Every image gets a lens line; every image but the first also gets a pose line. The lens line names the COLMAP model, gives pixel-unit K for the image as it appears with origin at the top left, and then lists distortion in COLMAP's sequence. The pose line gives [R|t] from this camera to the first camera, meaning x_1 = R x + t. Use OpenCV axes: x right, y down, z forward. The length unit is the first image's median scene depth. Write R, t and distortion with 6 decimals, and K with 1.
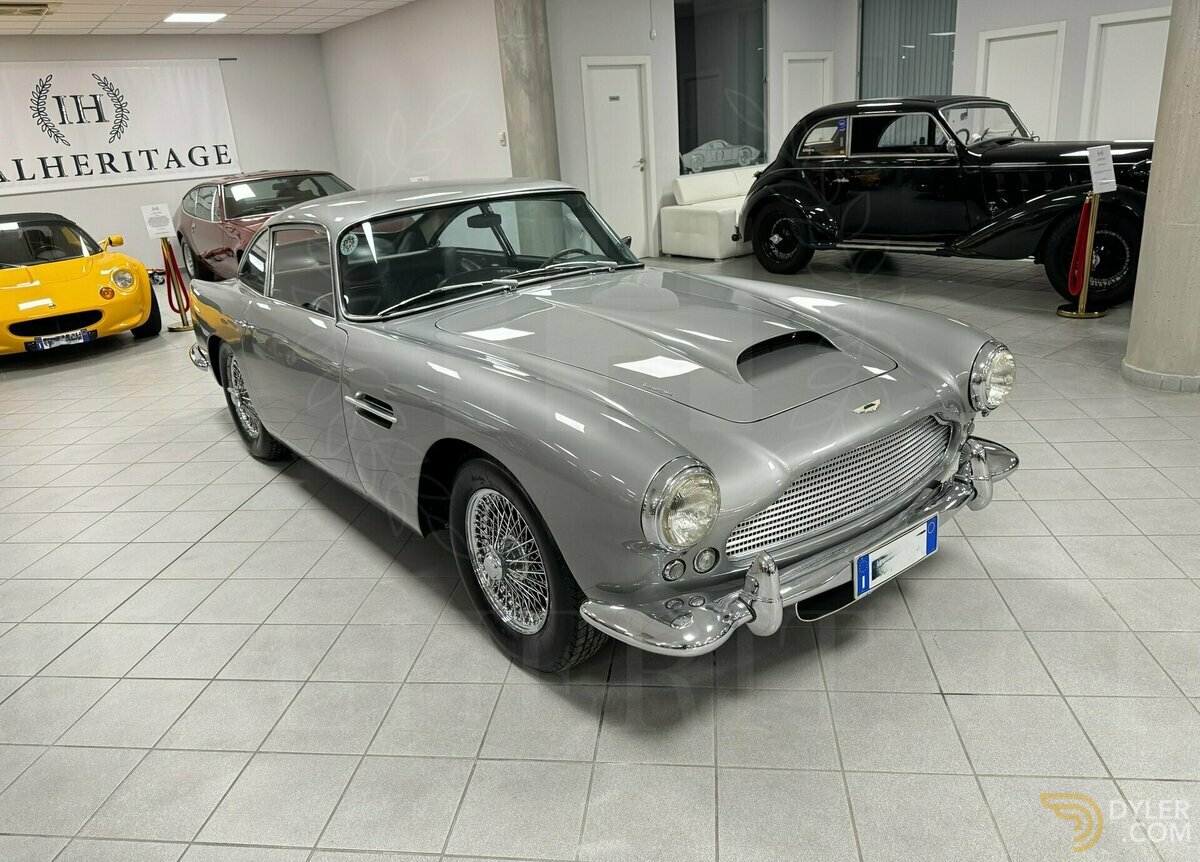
lens RADIAL K [[827.8, 0, 600.0], [0, 827.8, 431.0], [0, 0, 1]] dist [-0.031753, -0.002209]
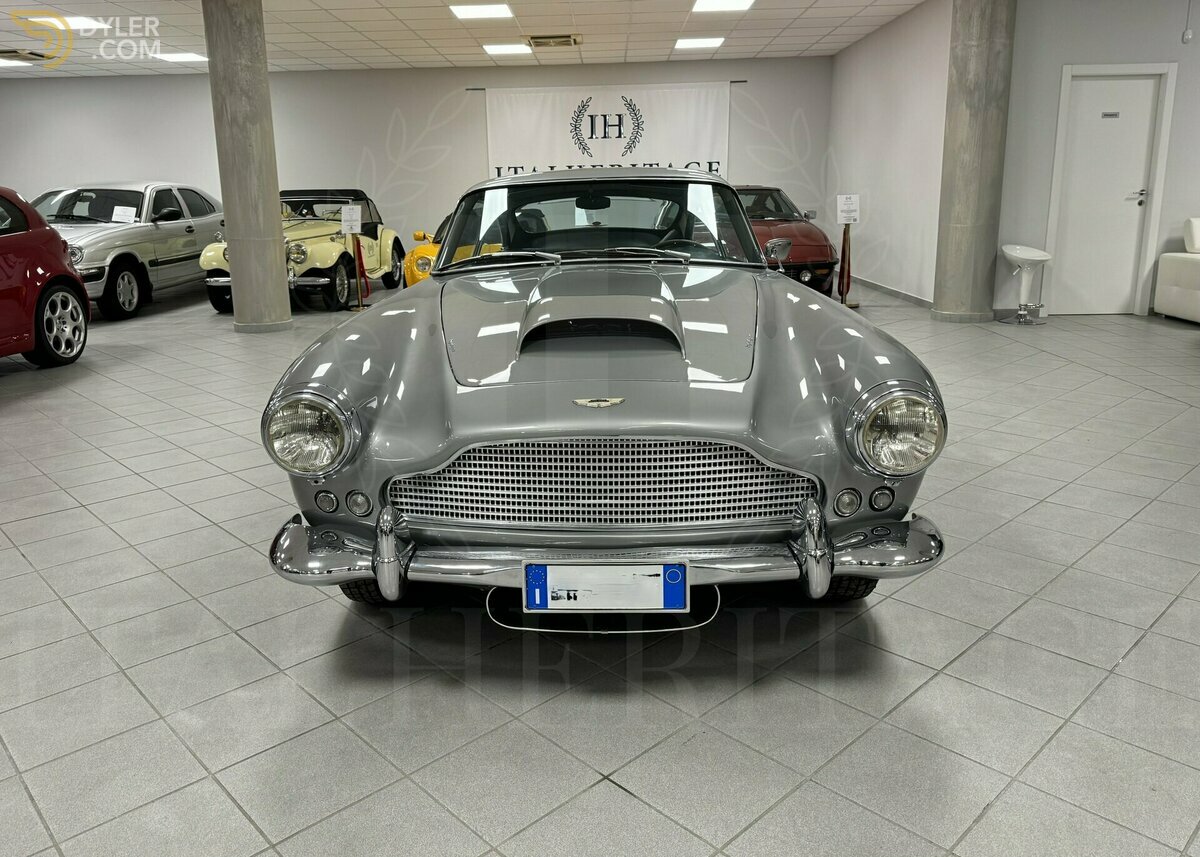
lens RADIAL K [[883.1, 0, 597.3], [0, 883.1, 406.7], [0, 0, 1]] dist [0.000235, -0.051865]
pose [[0.766067, 0.187645, -0.614760, 0.216684], [-0.239024, 0.971012, -0.001468, -0.005259], [0.596664, 0.148067, 0.788713, 0.069369]]
